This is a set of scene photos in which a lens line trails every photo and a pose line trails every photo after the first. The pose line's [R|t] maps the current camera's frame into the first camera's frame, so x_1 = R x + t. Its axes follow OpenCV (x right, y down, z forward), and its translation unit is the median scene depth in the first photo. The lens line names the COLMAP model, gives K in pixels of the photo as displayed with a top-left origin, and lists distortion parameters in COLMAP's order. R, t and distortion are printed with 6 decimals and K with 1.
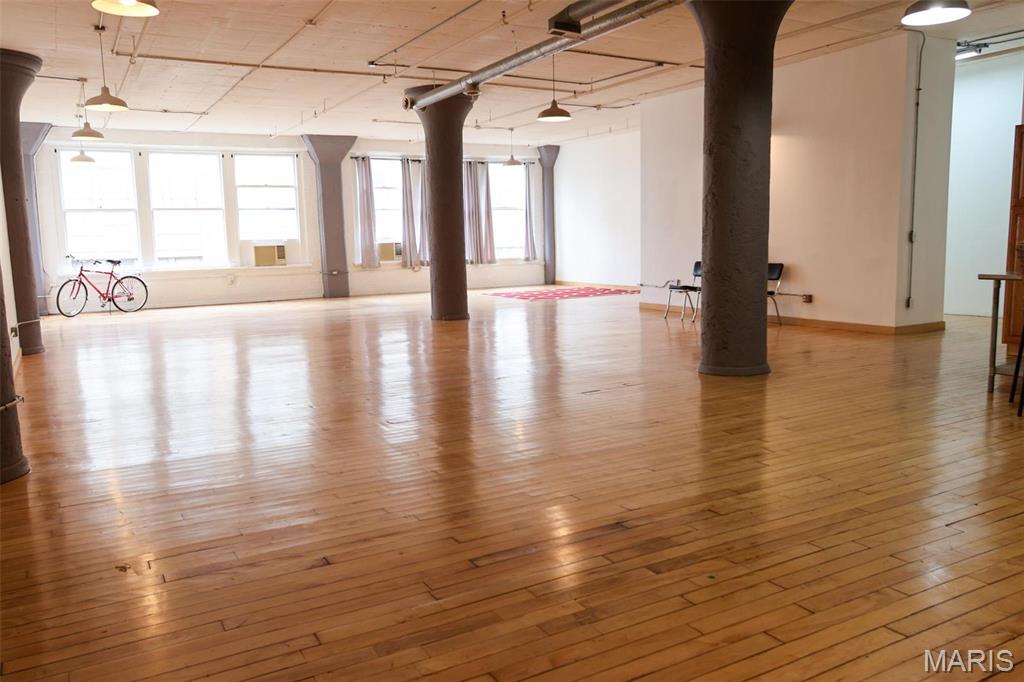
lens RADIAL K [[784.9, 0, 512.0], [0, 784.9, 341.0], [0, 0, 1]] dist [0.004584, -0.003003]
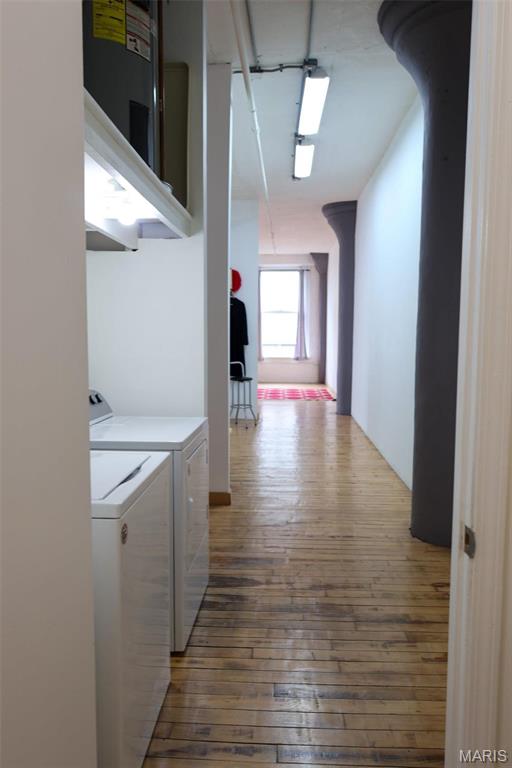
lens RADIAL K [[588.7, 0, 256.0], [0, 588.7, 384.0], [0, 0, 1]] dist [0.004584, -0.003003]
pose [[0.857559, 0.071460, -0.509397, 0.388195], [-0.092227, 0.995616, -0.015594, -0.052237], [0.506050, 0.060353, 0.860390, 0.279593]]
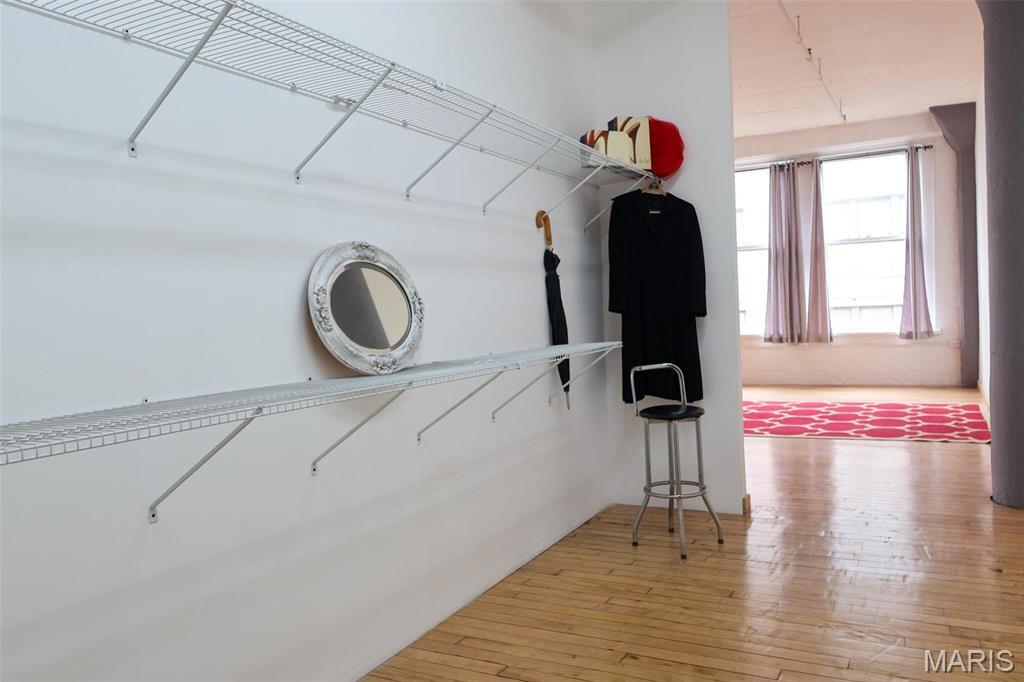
lens RADIAL K [[784.9, 0, 512.0], [0, 784.9, 341.0], [0, 0, 1]] dist [0.004584, -0.003003]
pose [[0.558843, 0.031167, -0.828688, 0.301162], [-0.075078, 0.997091, -0.013130, -0.074979], [0.825868, 0.069553, 0.559557, 0.505107]]
